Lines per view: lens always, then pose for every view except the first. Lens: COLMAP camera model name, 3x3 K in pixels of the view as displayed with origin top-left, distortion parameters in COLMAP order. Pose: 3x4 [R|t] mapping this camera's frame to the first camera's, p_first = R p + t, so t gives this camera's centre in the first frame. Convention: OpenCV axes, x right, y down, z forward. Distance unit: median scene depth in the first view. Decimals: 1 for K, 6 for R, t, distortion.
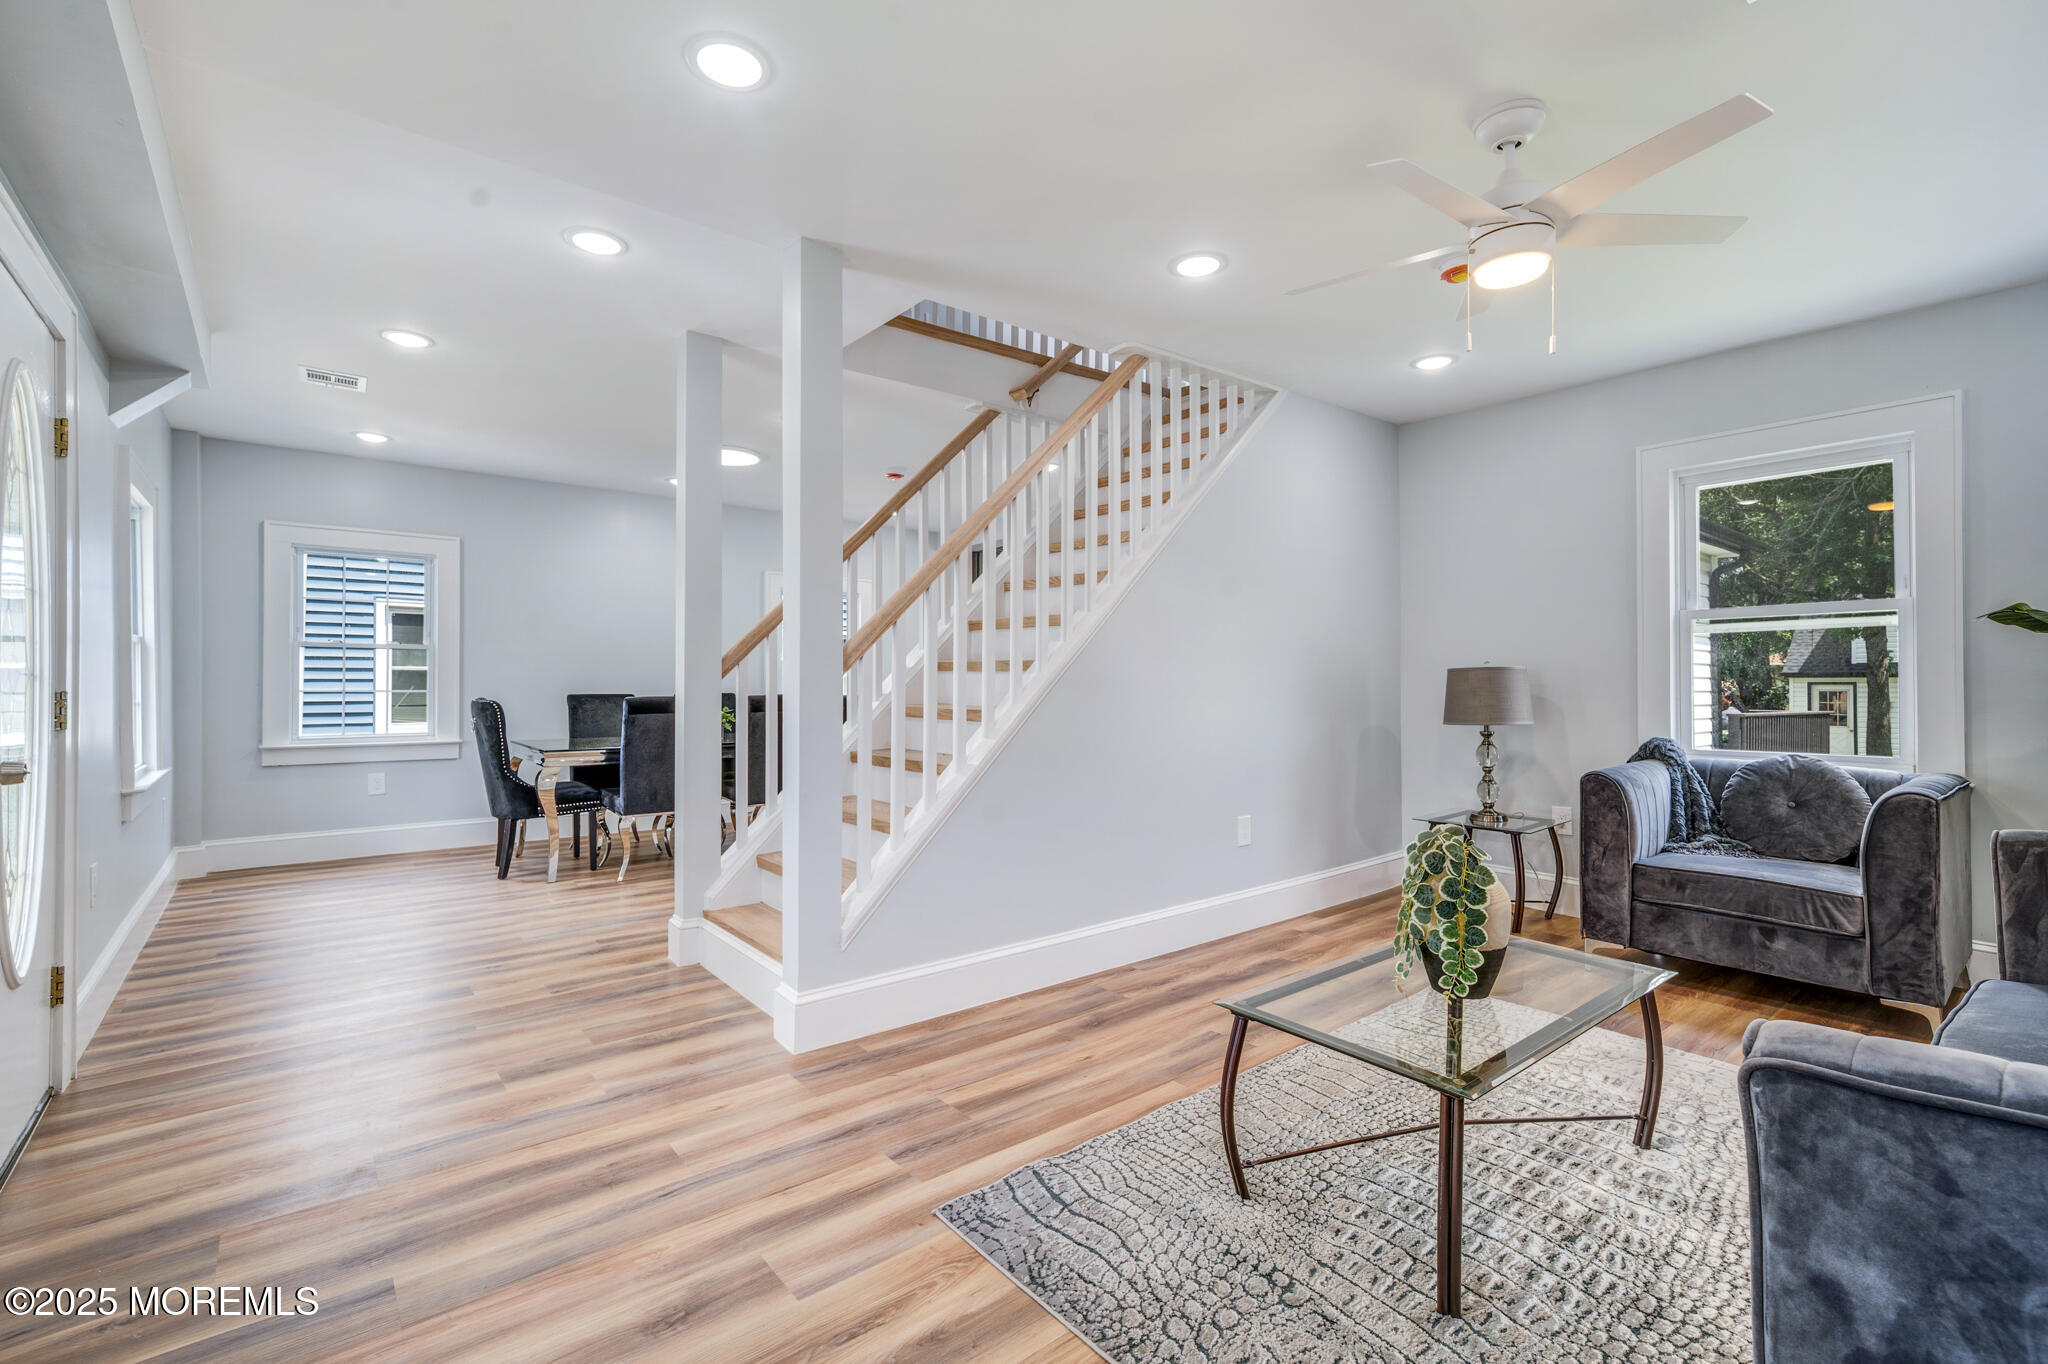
lens RADIAL K [[923.6, 0, 1024.0], [0, 923.6, 678.7], [0, 0, 1]] dist [0.005960, 0.001037]
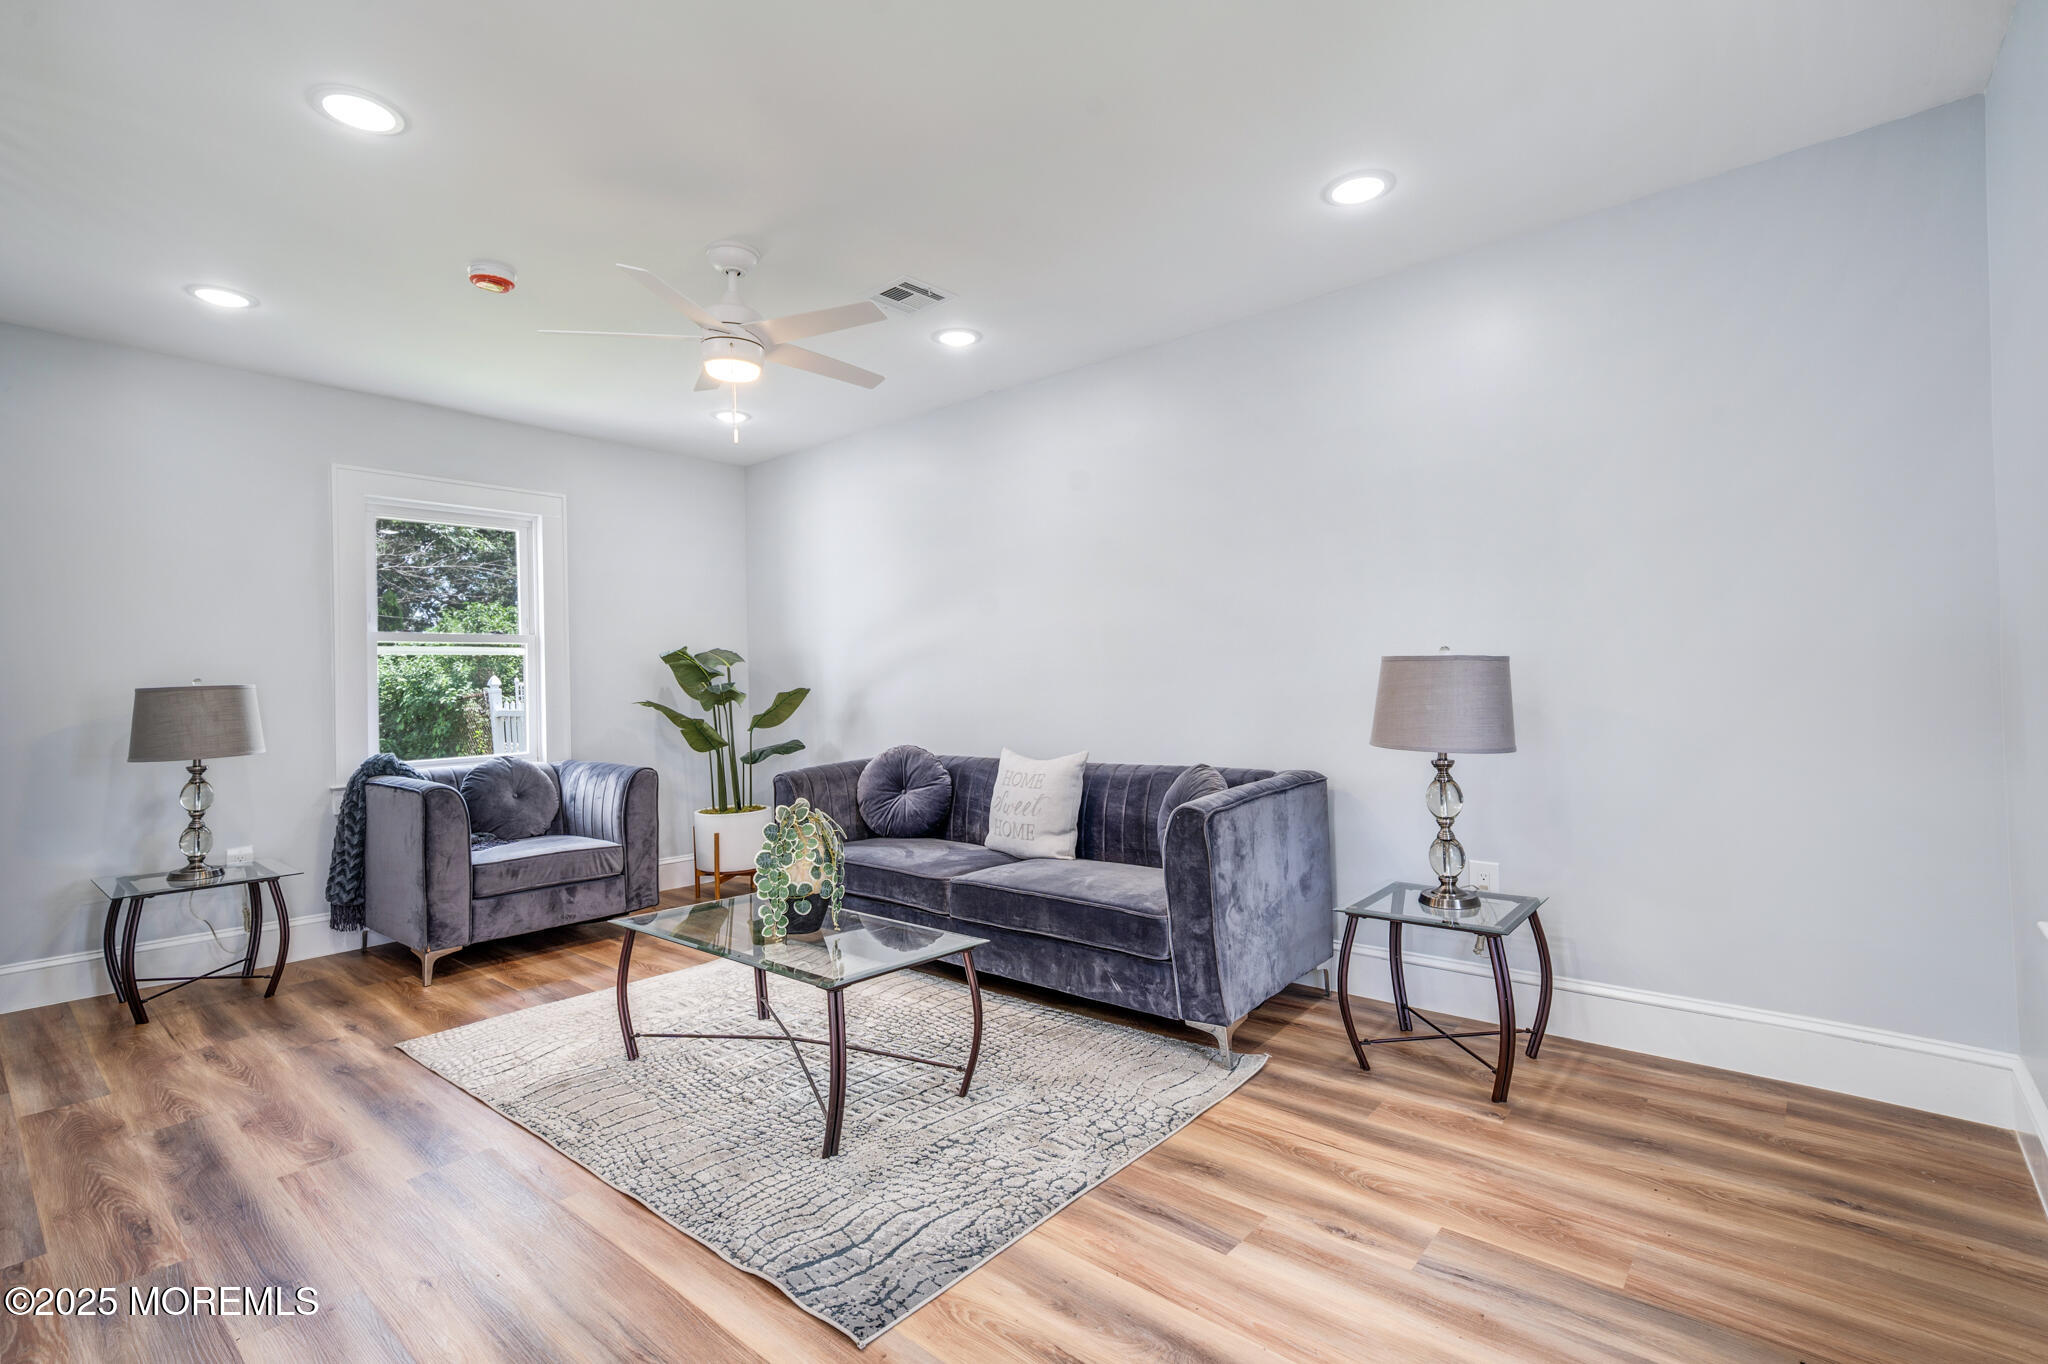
lens RADIAL K [[923.6, 0, 1006.9], [0, 923.6, 676.0], [0, 0, 1]] dist [0.005960, 0.001037]
pose [[-0.167211, 0.011089, 0.985859, -0.615588], [0.020511, 0.999759, -0.007767, -0.001466], [-0.985708, 0.018922, -0.167398, 0.664215]]
